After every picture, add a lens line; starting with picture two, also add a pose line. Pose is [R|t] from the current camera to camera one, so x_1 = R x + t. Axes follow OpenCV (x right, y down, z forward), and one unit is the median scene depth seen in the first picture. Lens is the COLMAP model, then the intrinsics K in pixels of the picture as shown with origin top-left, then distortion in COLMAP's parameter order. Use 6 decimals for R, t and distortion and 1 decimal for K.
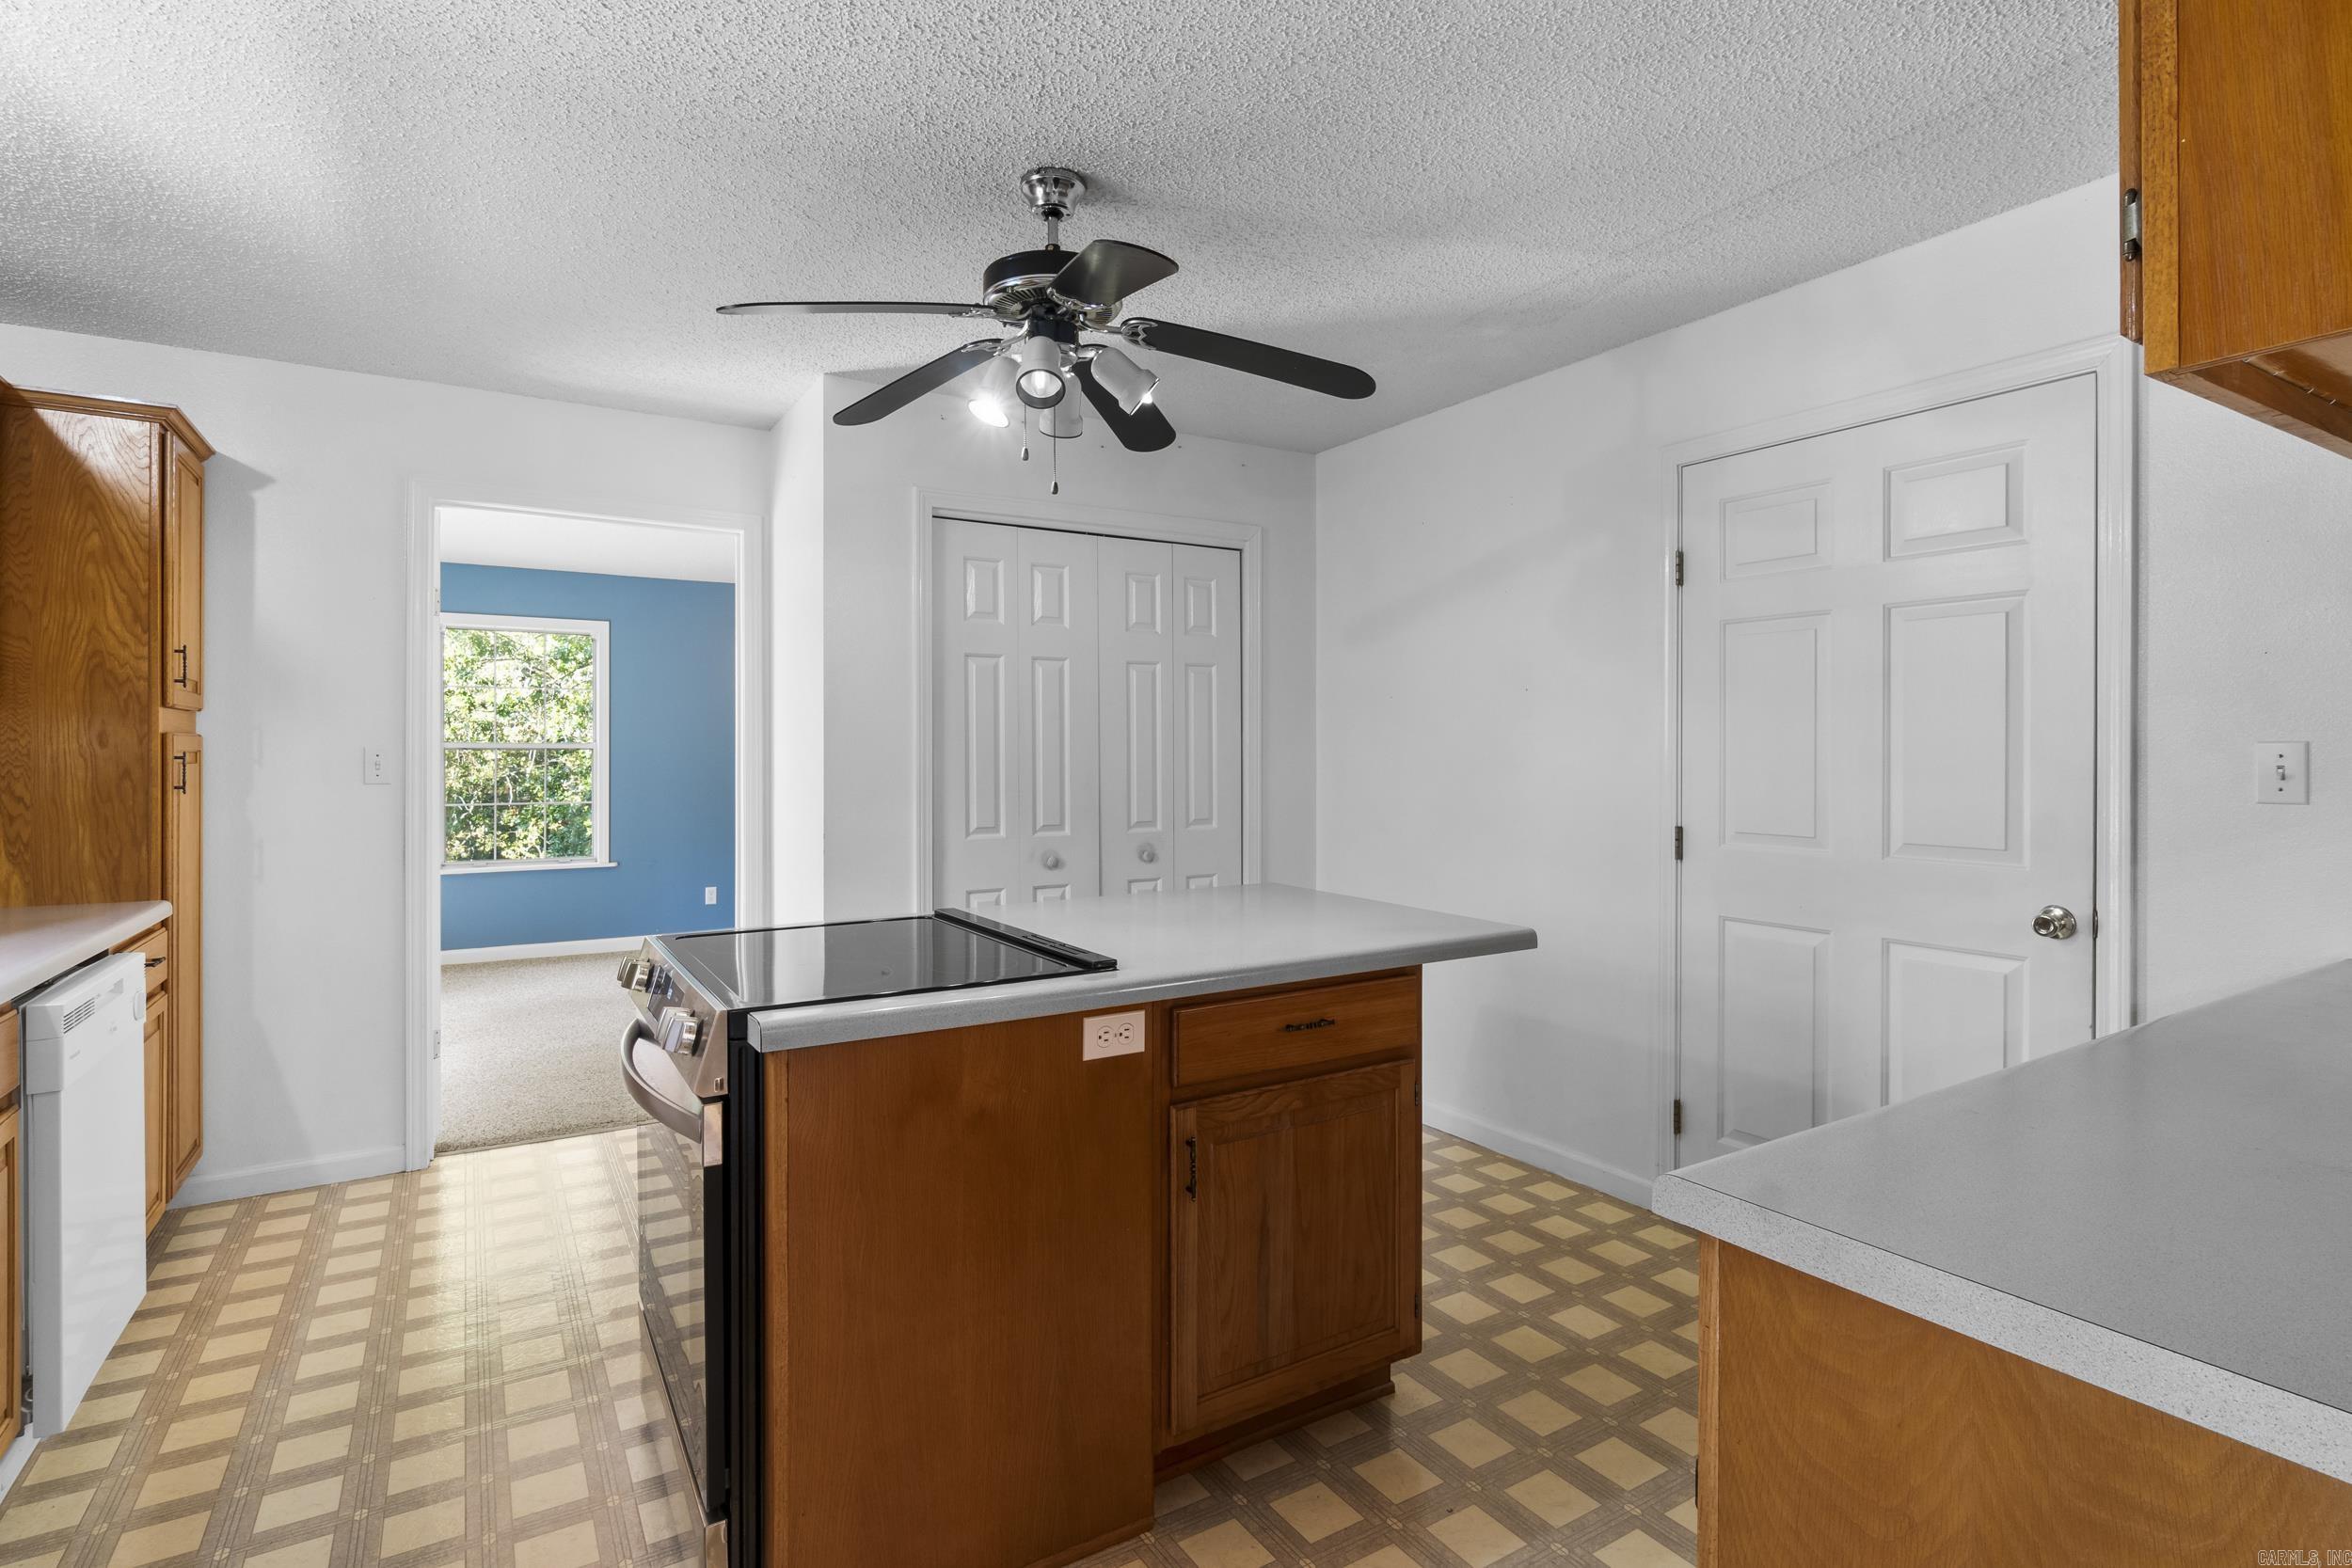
lens RADIAL K [[1139.6, 0, 1173.7], [0, 1139.6, 767.5], [0, 0, 1]] dist [-0.001817, -0.001619]
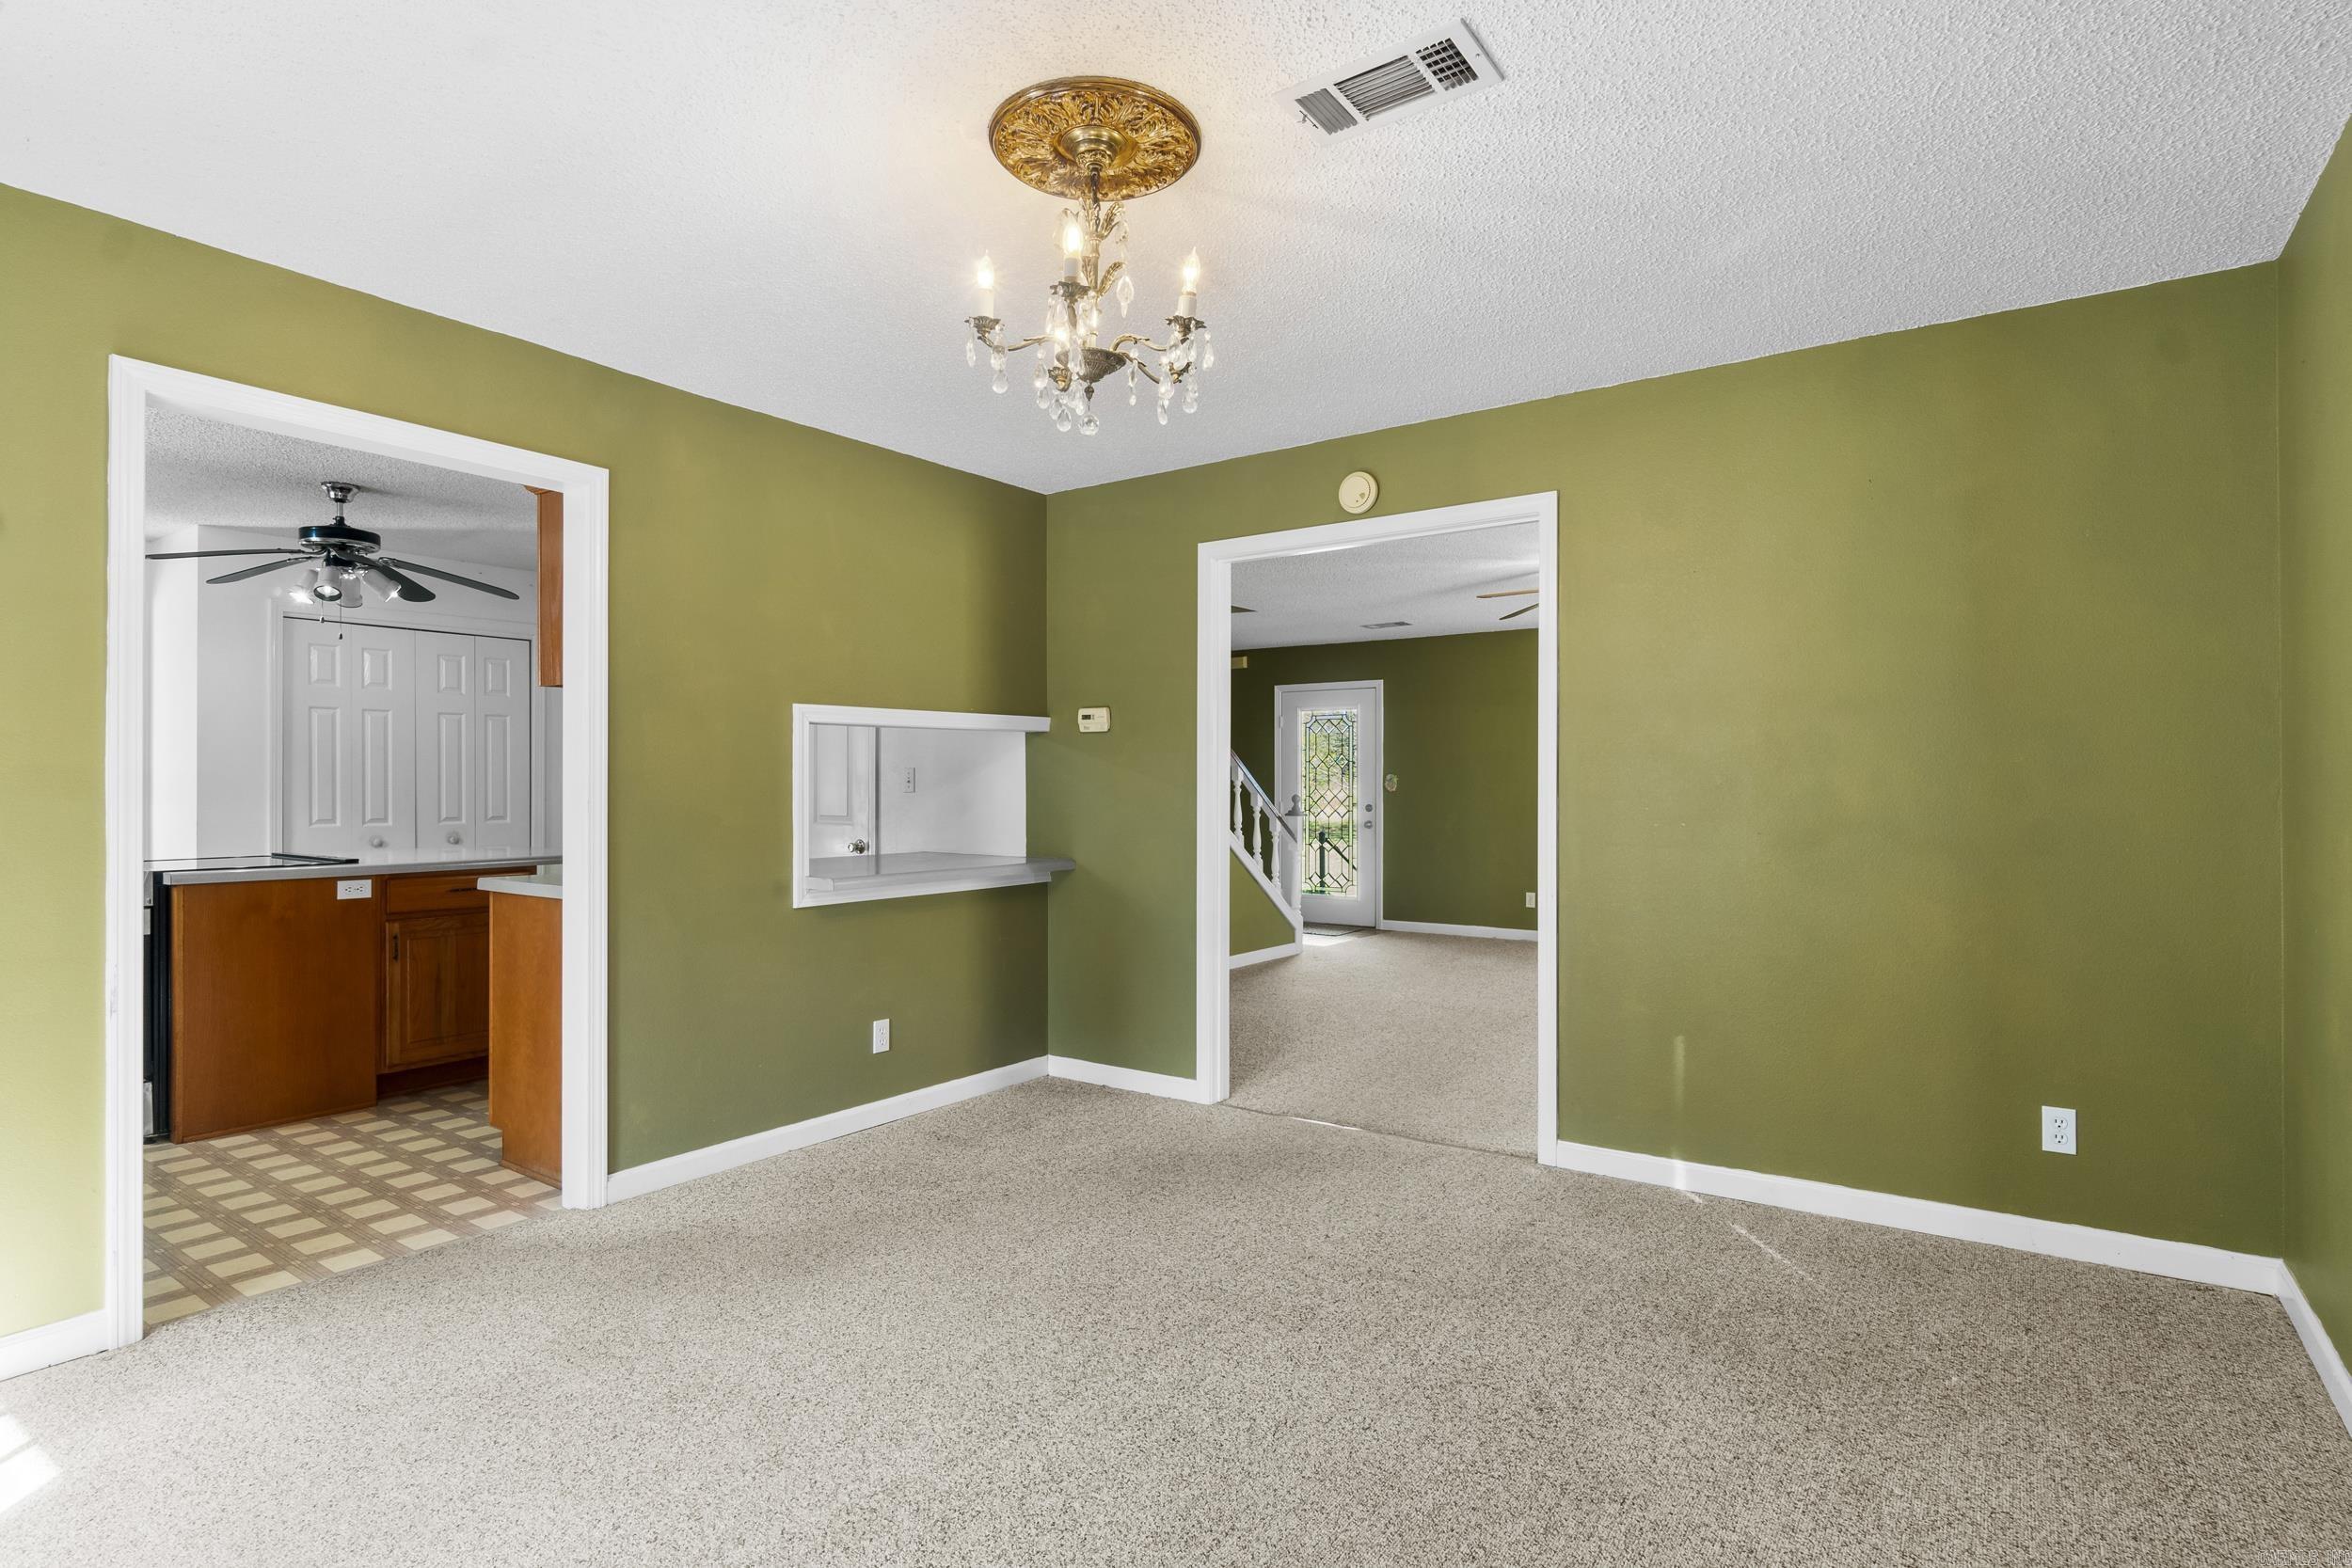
lens RADIAL K [[1181.9, 0, 1178.0], [0, 1181.9, 787.1], [0, 0, 1]] dist [-0.022232, -0.000819]
pose [[0.917821, 0.002089, 0.396989, 0.497352], [0.002966, 0.999922, -0.012119, 0.058295], [-0.396984, 0.012301, 0.917743, -1.688433]]
